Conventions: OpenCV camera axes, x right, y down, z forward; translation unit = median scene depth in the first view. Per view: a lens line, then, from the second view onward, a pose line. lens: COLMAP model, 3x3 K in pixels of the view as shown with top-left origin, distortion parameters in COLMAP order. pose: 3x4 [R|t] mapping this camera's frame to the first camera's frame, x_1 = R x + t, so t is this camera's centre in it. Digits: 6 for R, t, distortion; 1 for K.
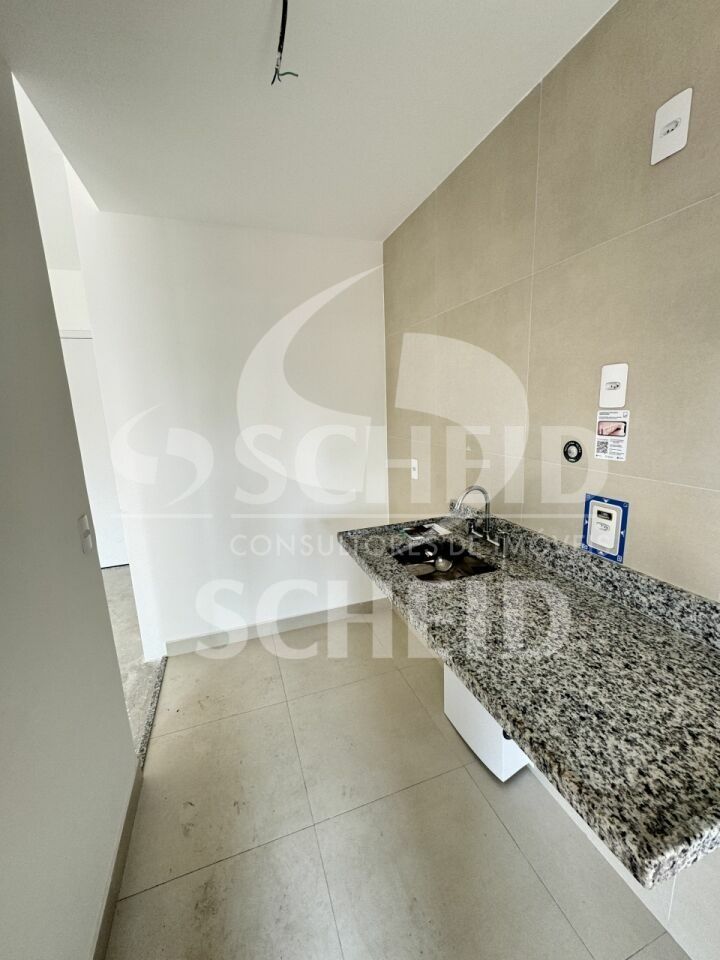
lens RADIAL K [[382.2, 0, 360.6], [0, 382.2, 478.5], [0, 0, 1]] dist [-0.002921, 0.000583]
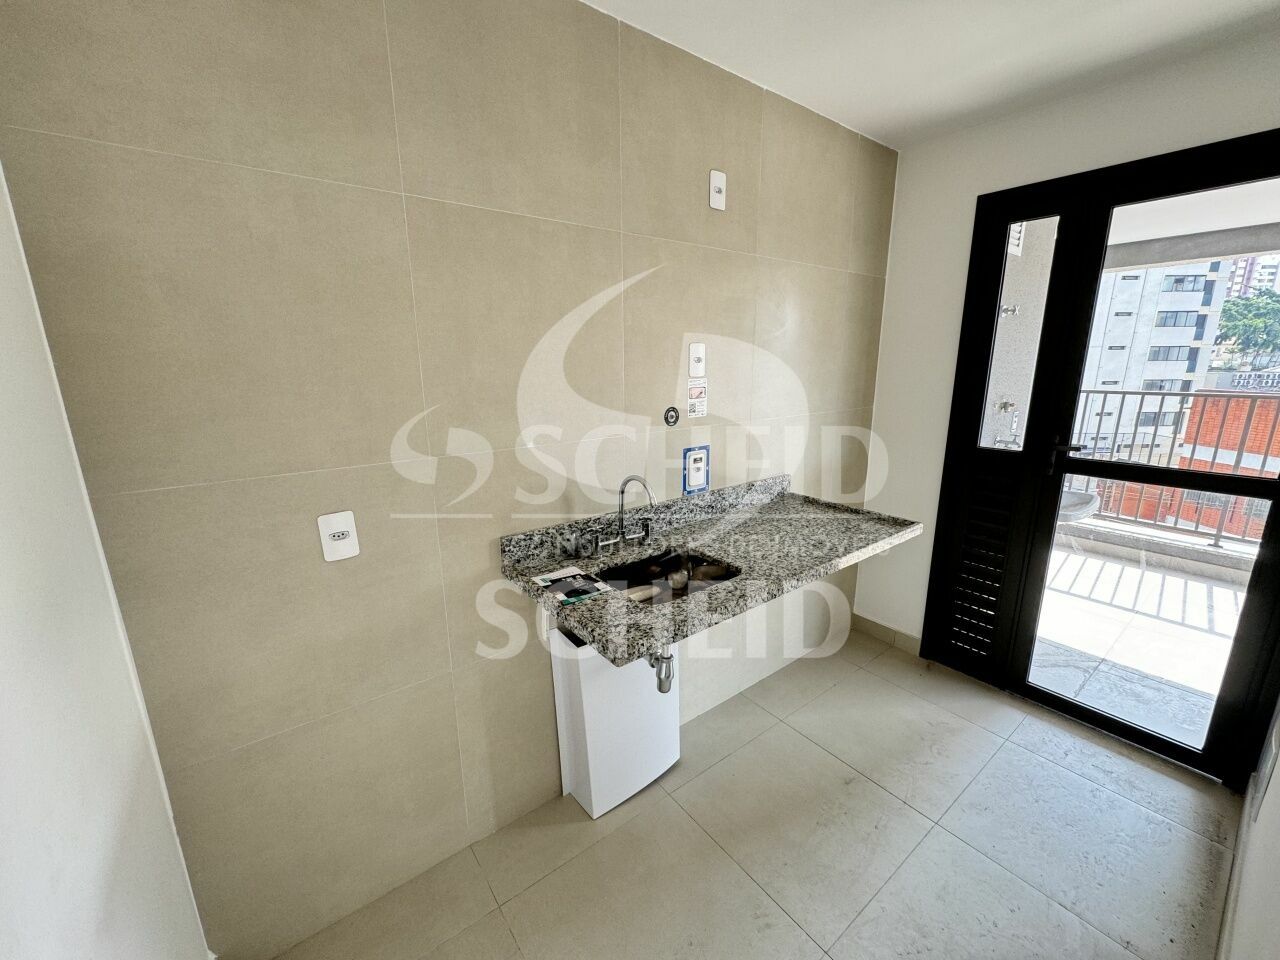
lens RADIAL K [[509.5, 0, 636.9], [0, 509.5, 479.4], [0, 0, 1]] dist [-0.002921, 0.000583]
pose [[-0.298503, -0.179233, 0.937428, -0.903880], [0.201504, 0.948232, 0.245464, -0.299873], [-0.932894, 0.262168, -0.246934, 1.598546]]
